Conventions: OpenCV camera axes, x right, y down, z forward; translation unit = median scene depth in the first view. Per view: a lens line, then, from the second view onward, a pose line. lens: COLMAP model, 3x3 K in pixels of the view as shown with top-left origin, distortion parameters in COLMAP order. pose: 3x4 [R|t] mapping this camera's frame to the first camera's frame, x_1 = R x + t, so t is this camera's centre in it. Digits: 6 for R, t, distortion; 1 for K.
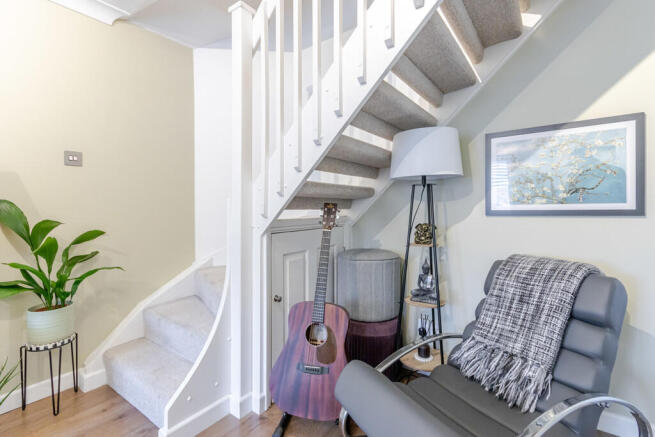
lens RADIAL K [[302.0, 0, 327.9], [0, 302.0, 210.3], [0, 0, 1]] dist [0.002079, 0.000286]
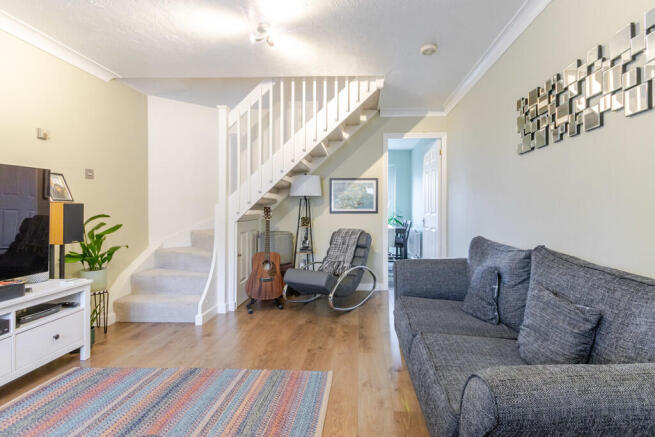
lens RADIAL K [[302.0, 0, 327.9], [0, 302.0, 210.3], [0, 0, 1]] dist [0.002079, 0.000286]
pose [[0.857200, 0.009950, 0.514888, -0.744949], [-0.007133, 0.999947, -0.007448, 0.011208], [-0.514935, 0.002712, 0.857225, -1.071523]]
